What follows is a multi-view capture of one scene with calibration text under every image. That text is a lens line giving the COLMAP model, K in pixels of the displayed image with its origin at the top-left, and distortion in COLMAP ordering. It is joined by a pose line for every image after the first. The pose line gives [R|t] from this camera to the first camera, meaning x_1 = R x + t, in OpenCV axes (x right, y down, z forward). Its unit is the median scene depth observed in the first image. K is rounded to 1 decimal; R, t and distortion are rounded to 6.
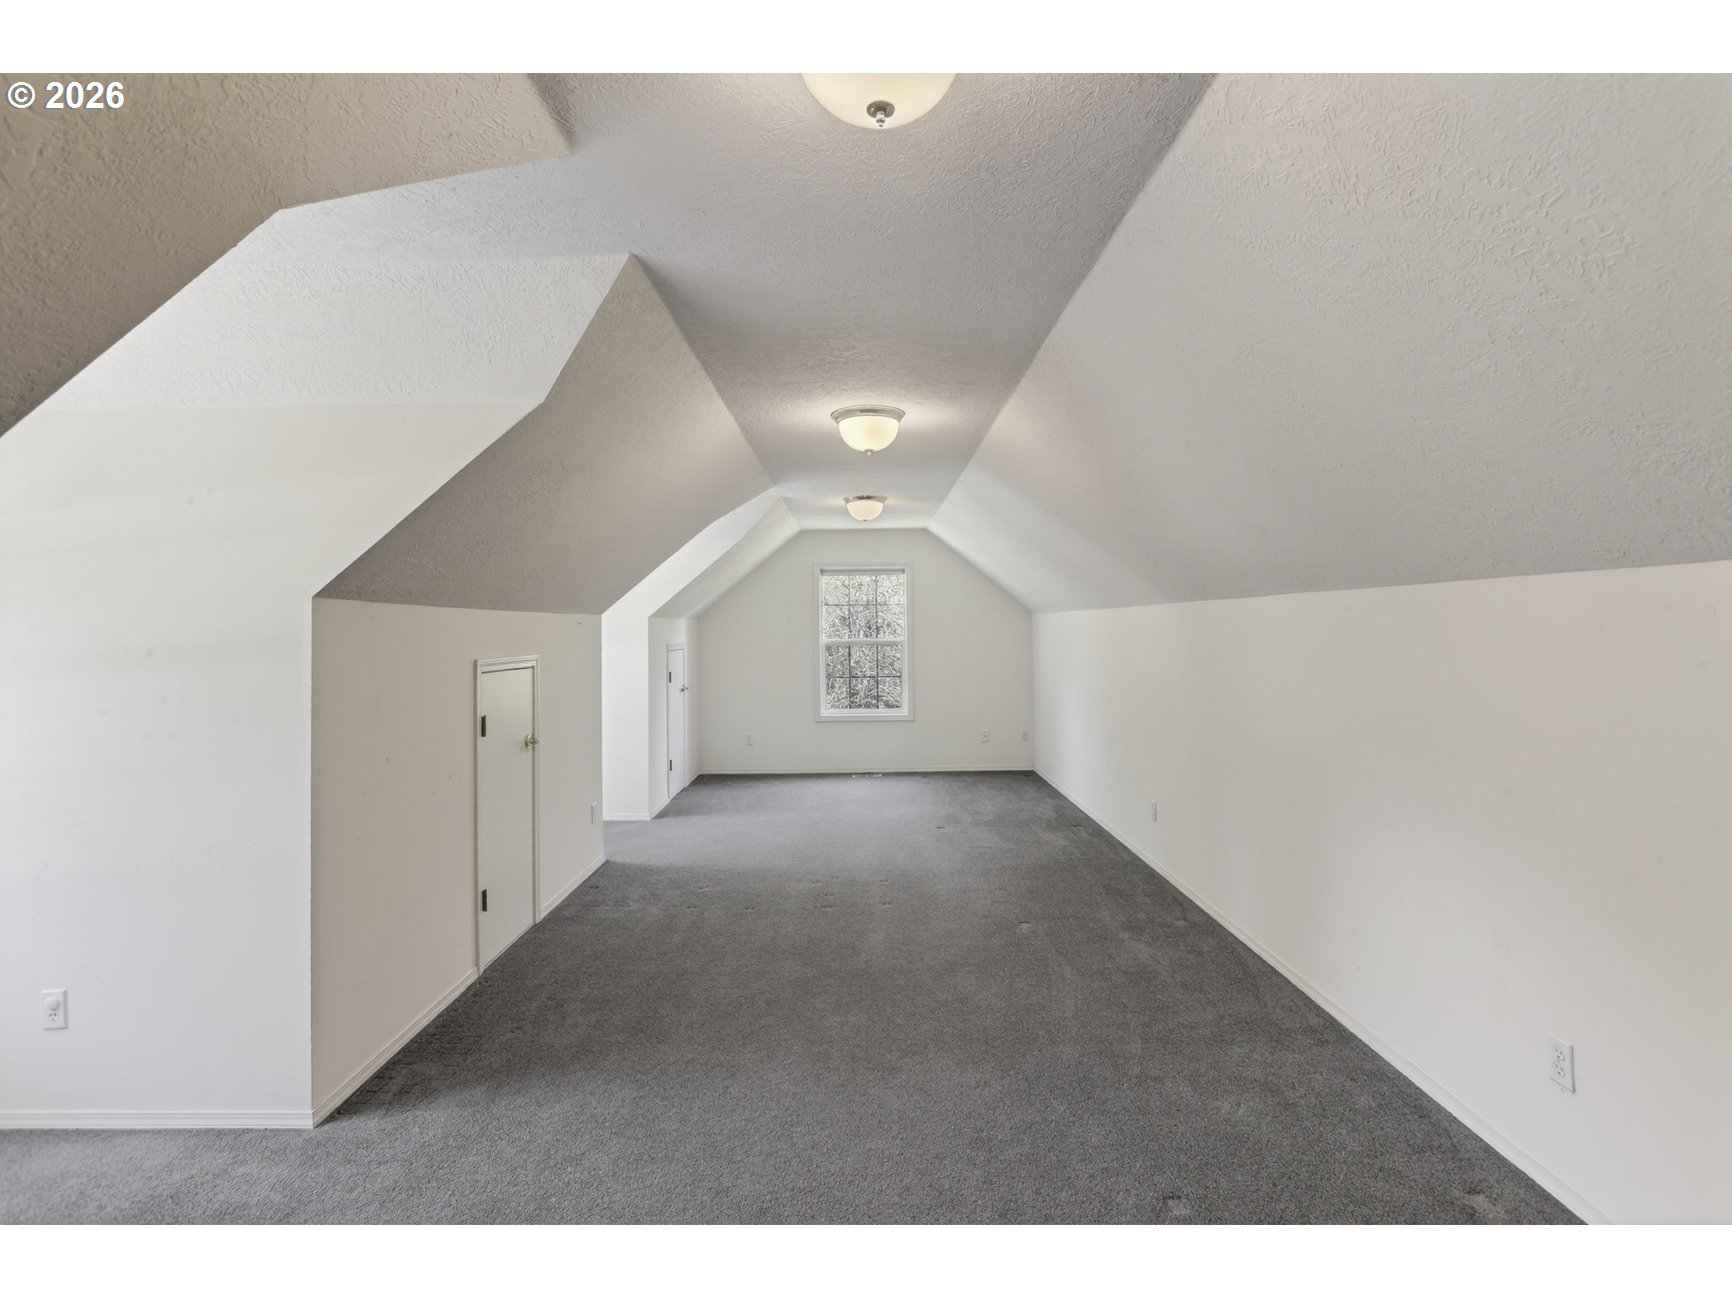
lens RADIAL K [[858.1, 0, 865.3], [0, 858.1, 635.3], [0, 0, 1]] dist [-0.002325, 0.012130]
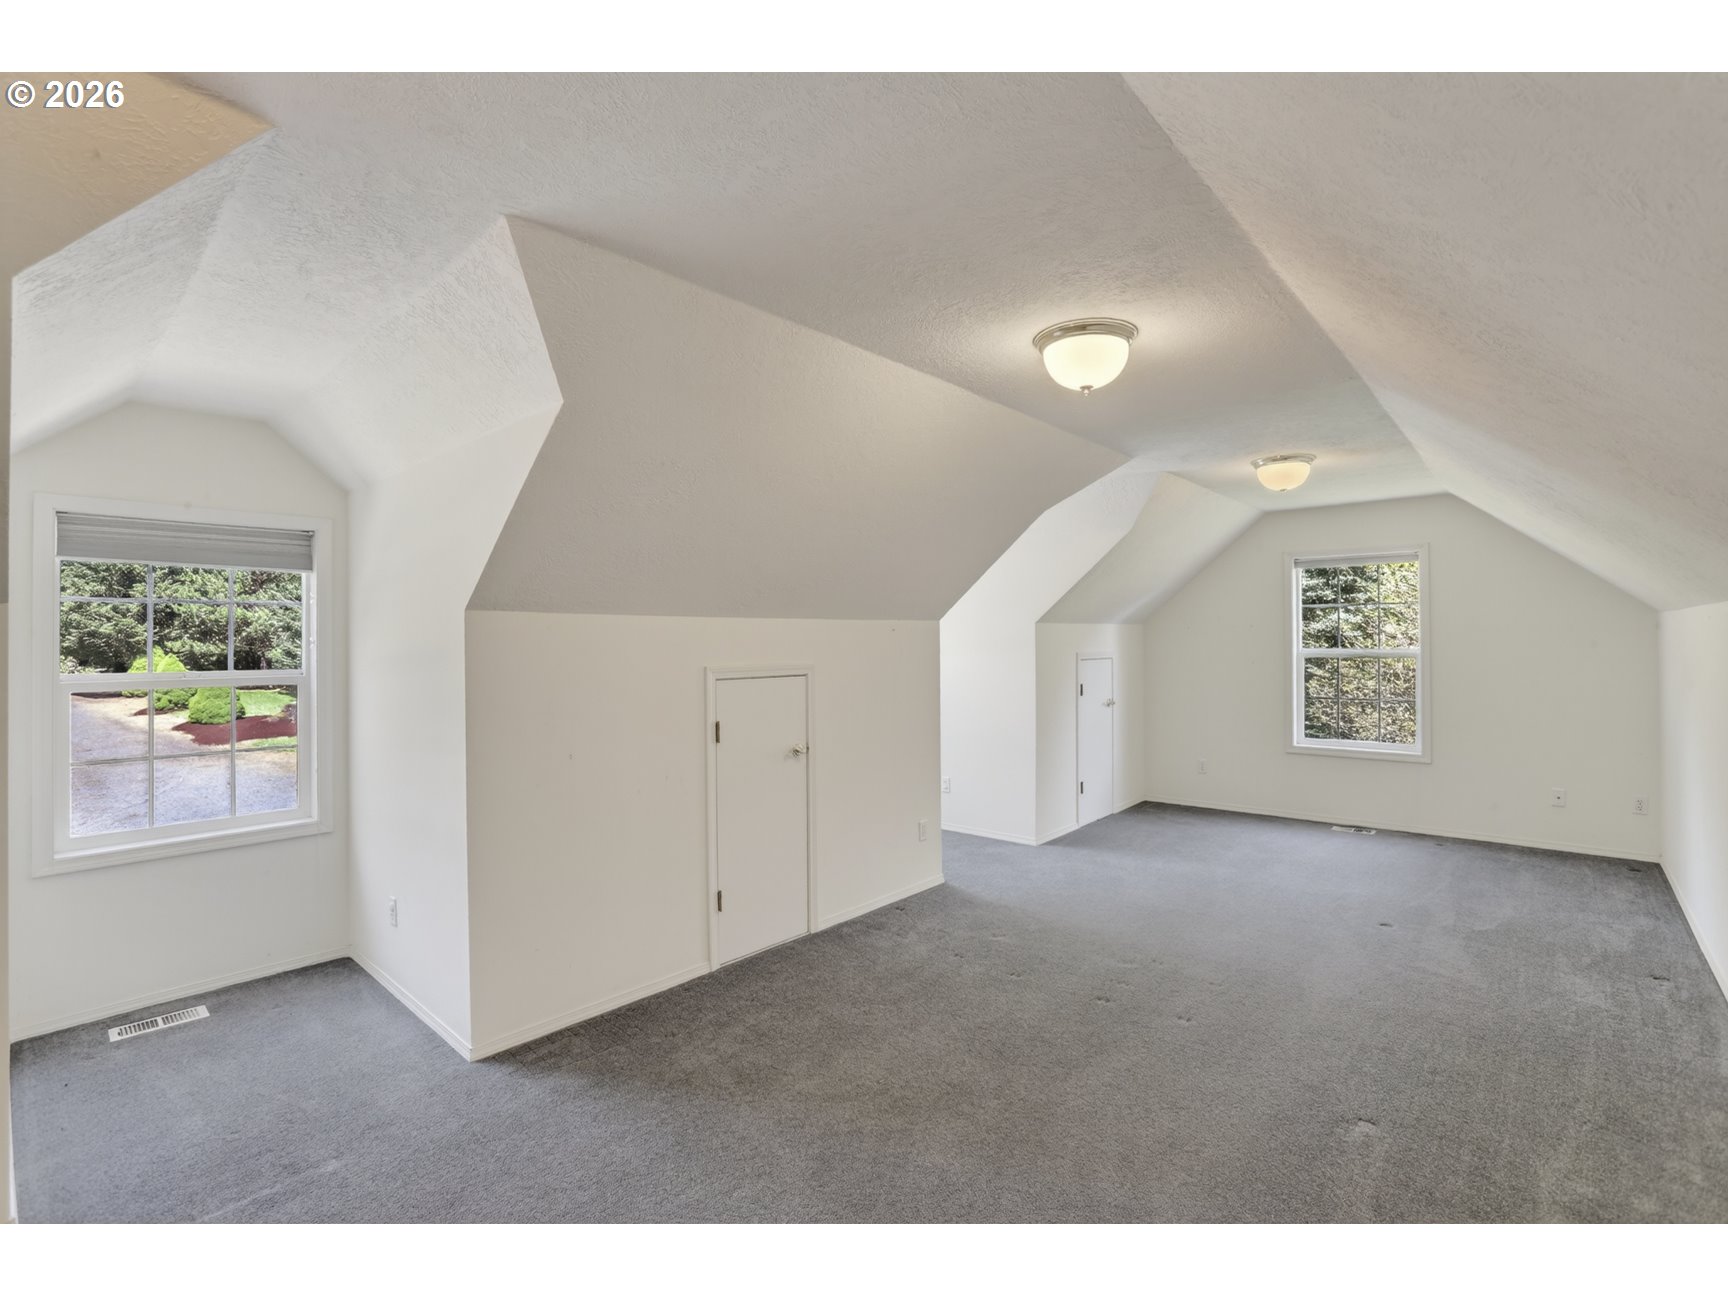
lens RADIAL K [[836.0, 0, 864.0], [0, 836.0, 648.0], [0, 0, 1]] dist [-0.100996, 0.058343]
pose [[0.734131, 0.013097, -0.678882, 0.213312], [-0.005015, 0.999891, 0.013866, -0.005632], [0.678990, -0.006775, 0.734117, 0.238644]]
